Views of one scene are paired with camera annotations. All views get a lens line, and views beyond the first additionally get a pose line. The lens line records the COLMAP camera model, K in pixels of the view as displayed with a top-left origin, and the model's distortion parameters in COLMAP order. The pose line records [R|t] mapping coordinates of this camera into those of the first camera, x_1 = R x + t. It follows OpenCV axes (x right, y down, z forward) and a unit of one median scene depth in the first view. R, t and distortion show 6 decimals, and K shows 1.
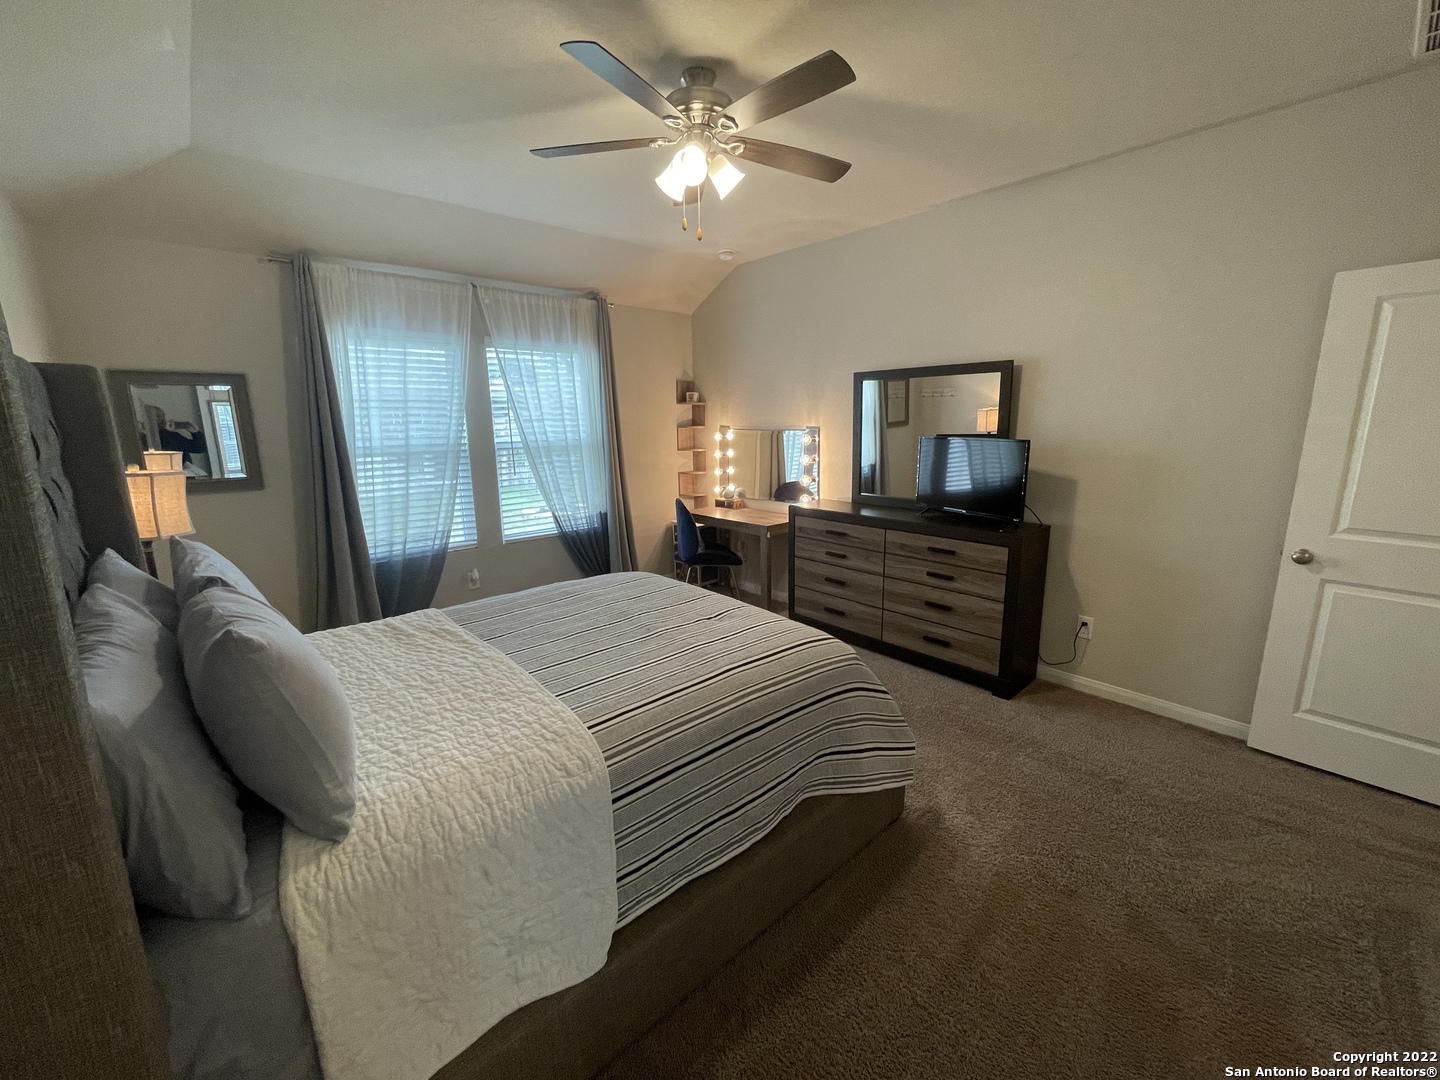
lens RADIAL K [[584.6, 0, 715.6], [0, 584.6, 536.0], [0, 0, 1]] dist [-0.000850, -0.000221]
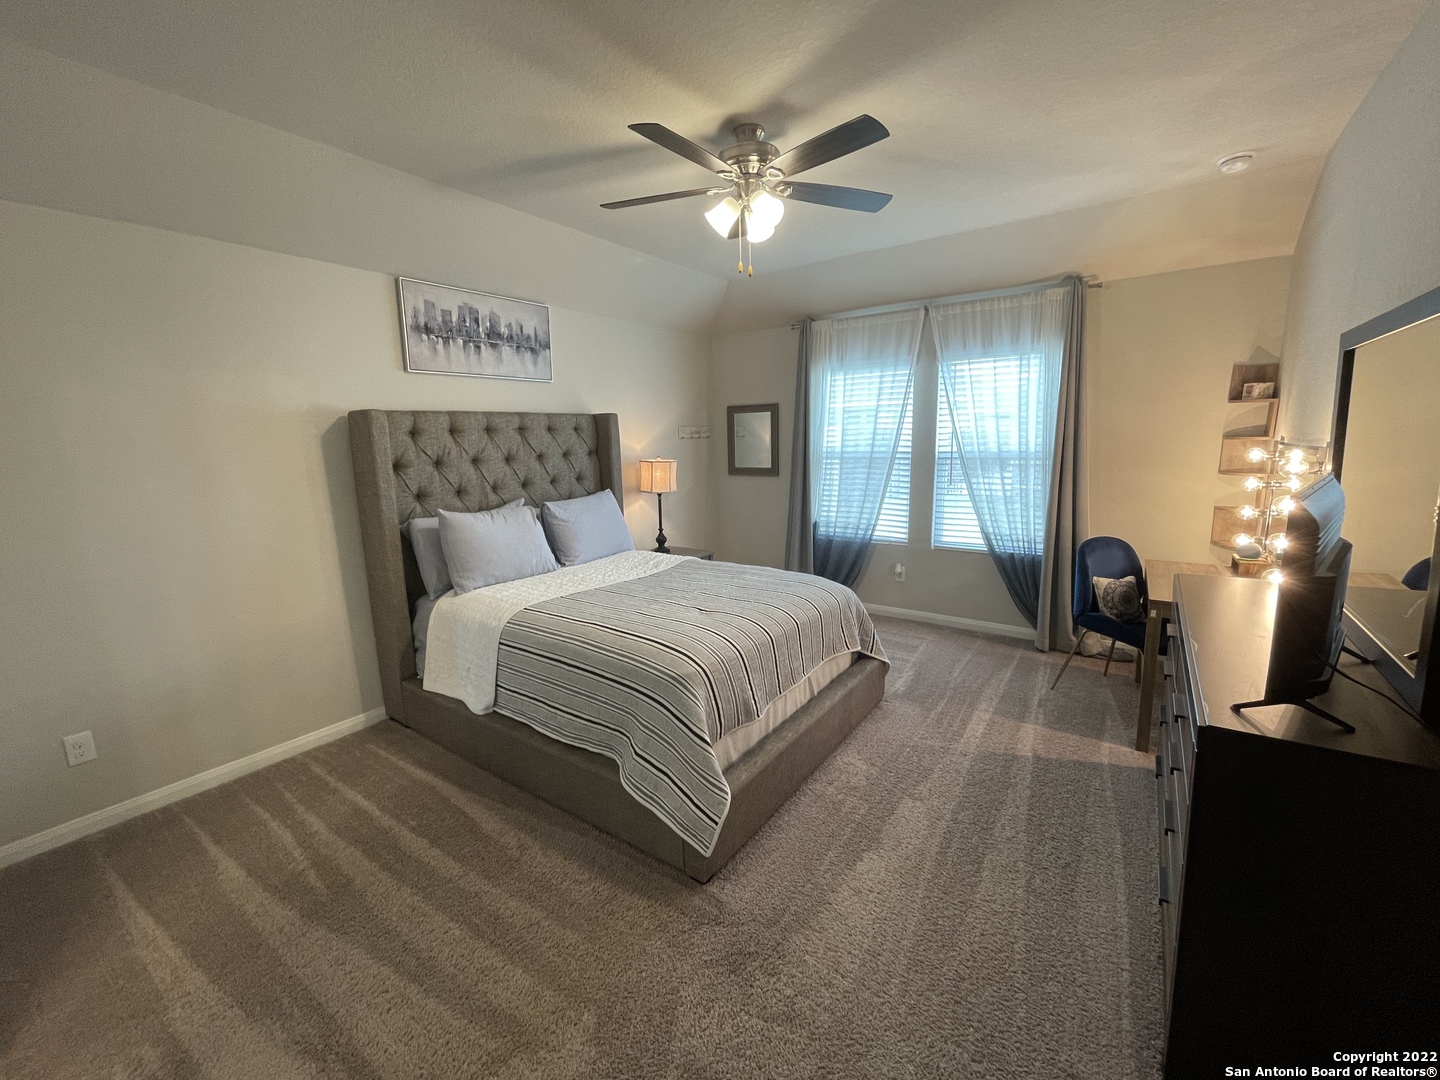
lens RADIAL K [[584.6, 0, 706.2], [0, 584.6, 531.0], [0, 0, 1]] dist [-0.000850, -0.000221]
pose [[0.218235, 0.167091, -0.961485, 0.658929], [-0.170623, 0.976591, 0.130989, -0.101954], [0.960865, 0.135466, 0.241636, 0.428367]]
